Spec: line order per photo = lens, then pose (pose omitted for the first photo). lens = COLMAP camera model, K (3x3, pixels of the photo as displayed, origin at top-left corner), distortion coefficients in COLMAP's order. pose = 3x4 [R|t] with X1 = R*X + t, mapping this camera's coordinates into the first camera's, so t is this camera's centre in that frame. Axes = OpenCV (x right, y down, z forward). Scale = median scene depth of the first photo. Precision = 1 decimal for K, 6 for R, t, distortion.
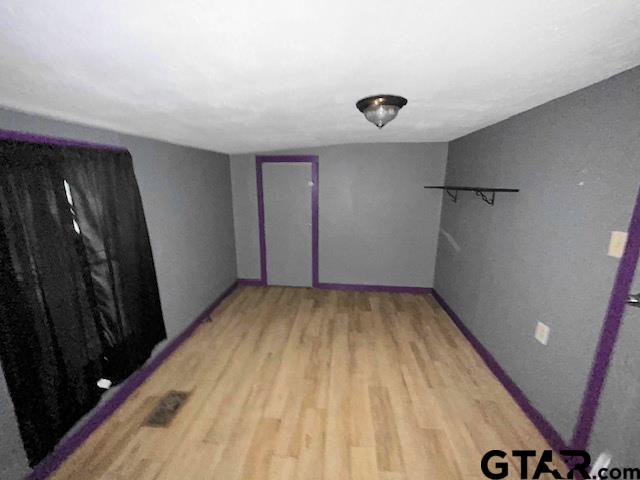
lens RADIAL K [[256.7, 0, 321.1], [0, 256.7, 239.4], [0, 0, 1]] dist [-0.000299, -0.000078]
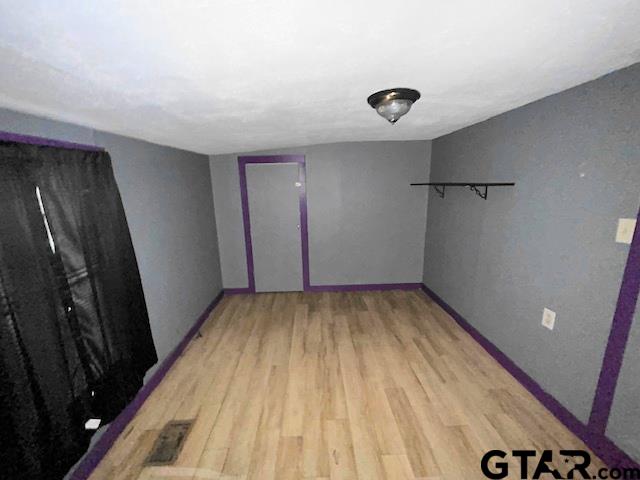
lens RADIAL K [[256.7, 0, 319.1], [0, 256.7, 239.7], [0, 0, 1]] dist [-0.000299, -0.000078]
pose [[0.991925, -0.052661, 0.115375, -0.150206], [0.053078, 0.998590, -0.000544, -0.006655], [-0.115184, 0.006664, 0.993322, 0.058866]]
